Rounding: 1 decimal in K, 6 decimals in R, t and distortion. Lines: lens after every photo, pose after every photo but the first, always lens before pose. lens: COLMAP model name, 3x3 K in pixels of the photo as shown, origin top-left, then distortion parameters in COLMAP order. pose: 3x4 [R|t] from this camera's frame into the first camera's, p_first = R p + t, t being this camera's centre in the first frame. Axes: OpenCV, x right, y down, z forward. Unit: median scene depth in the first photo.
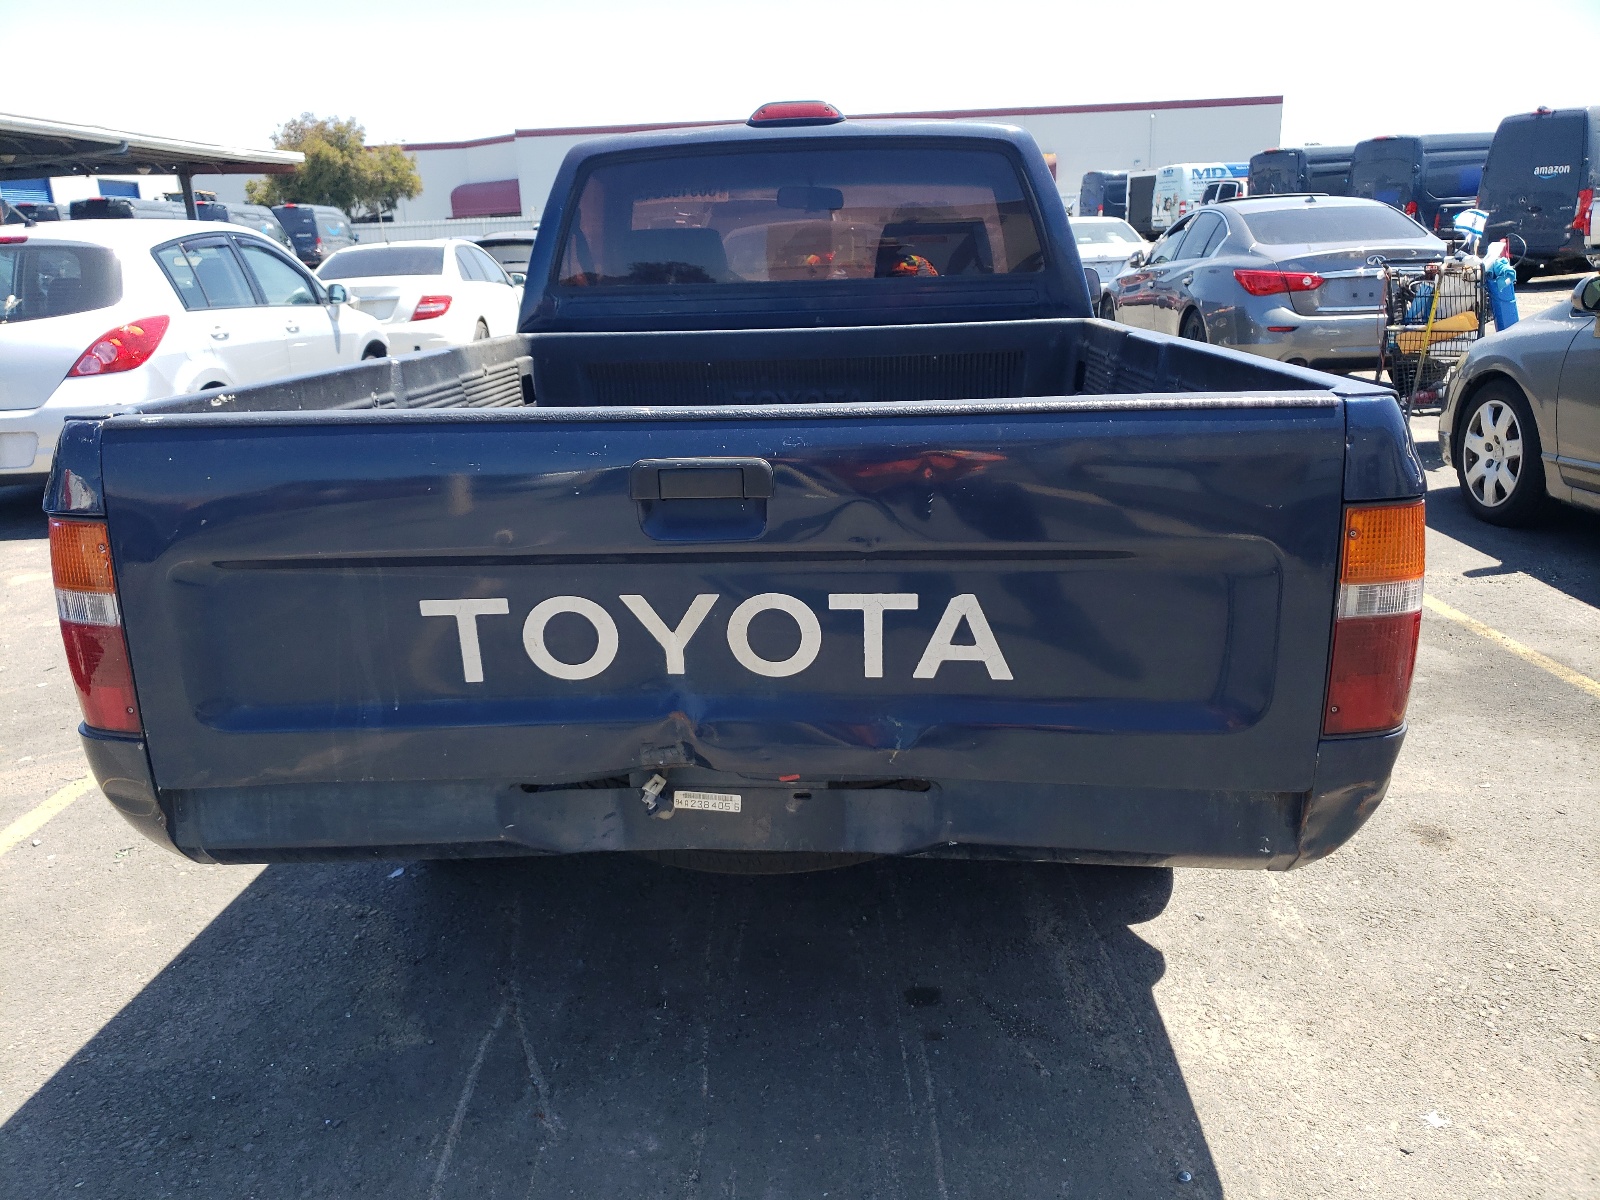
lens RADIAL K [[1213.2, 0, 821.7], [0, 1213.2, 600.6], [0, 0, 1]] dist [-0.074502, 0.114033]
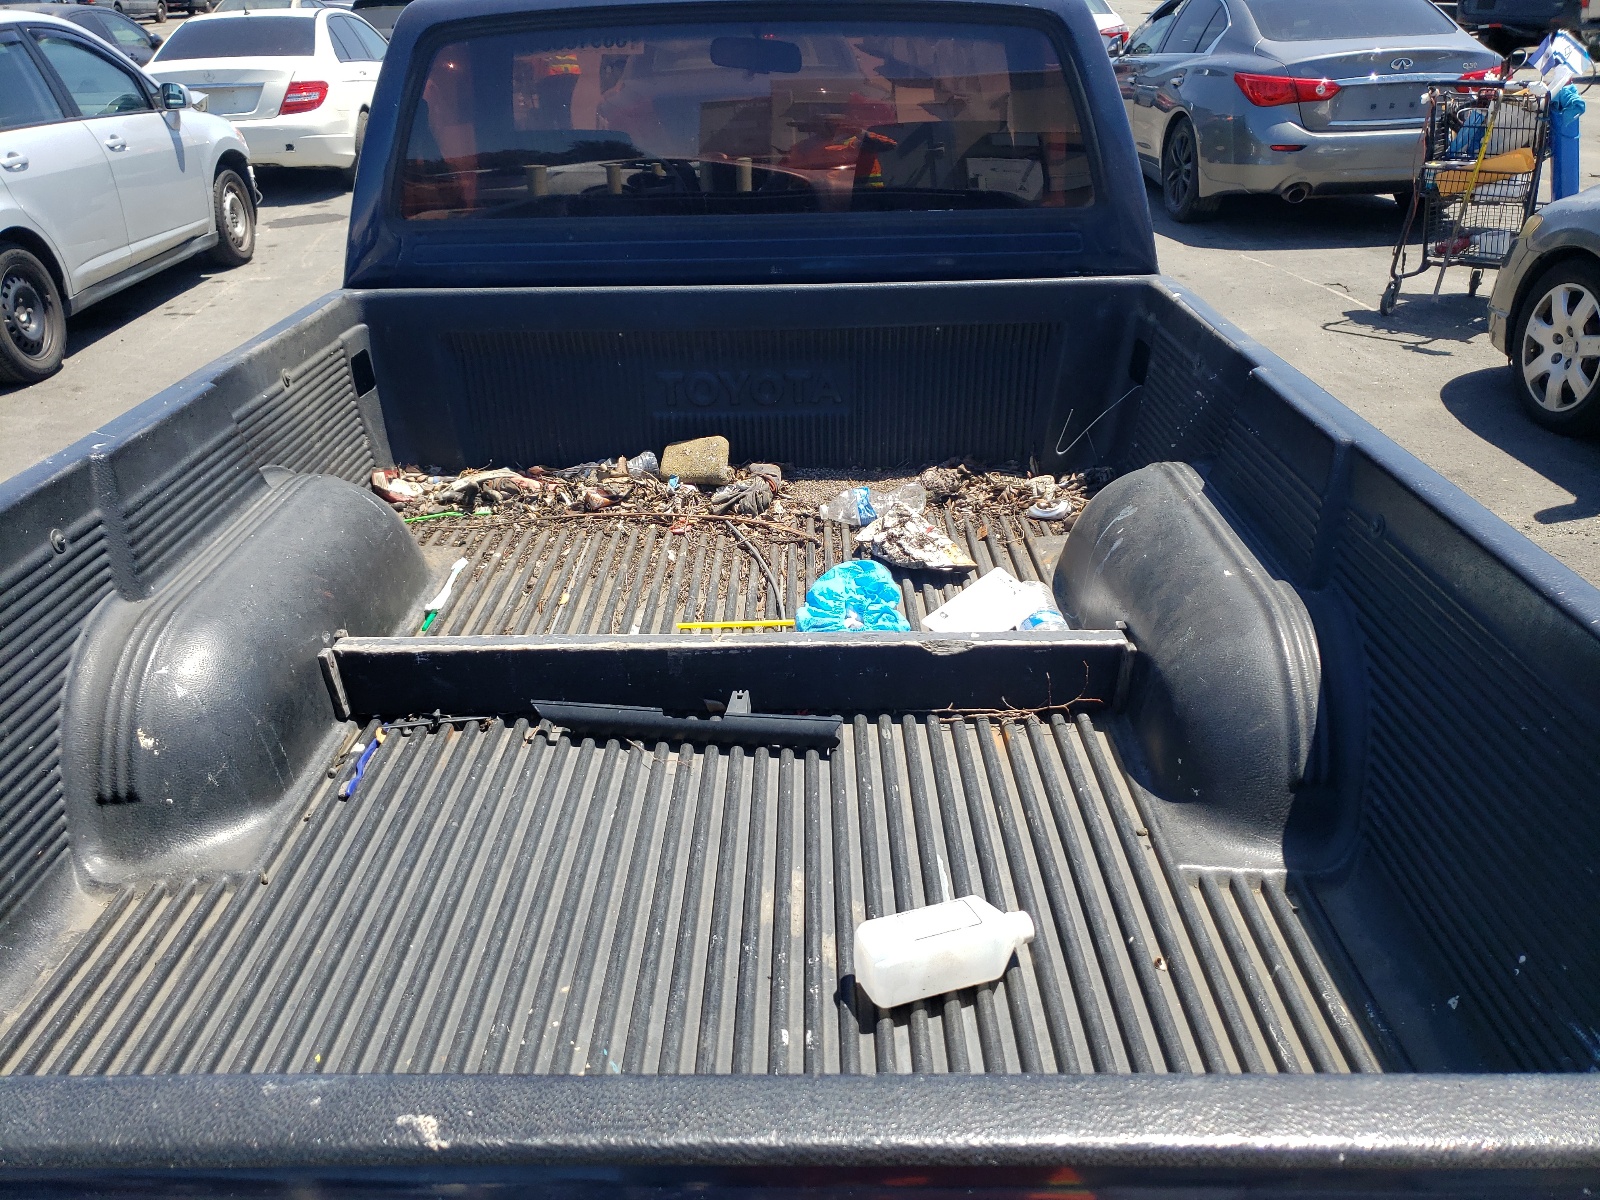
lens RADIAL K [[1216.6, 0, 800.0], [0, 1216.6, 600.0], [0, 0, 1]] dist [-0.002895, -0.001661]
pose [[0.999232, -0.004377, 0.038943, -0.007153], [-0.002556, 0.984351, 0.176198, -0.076385], [-0.039105, -0.176163, 0.983584, 0.118850]]
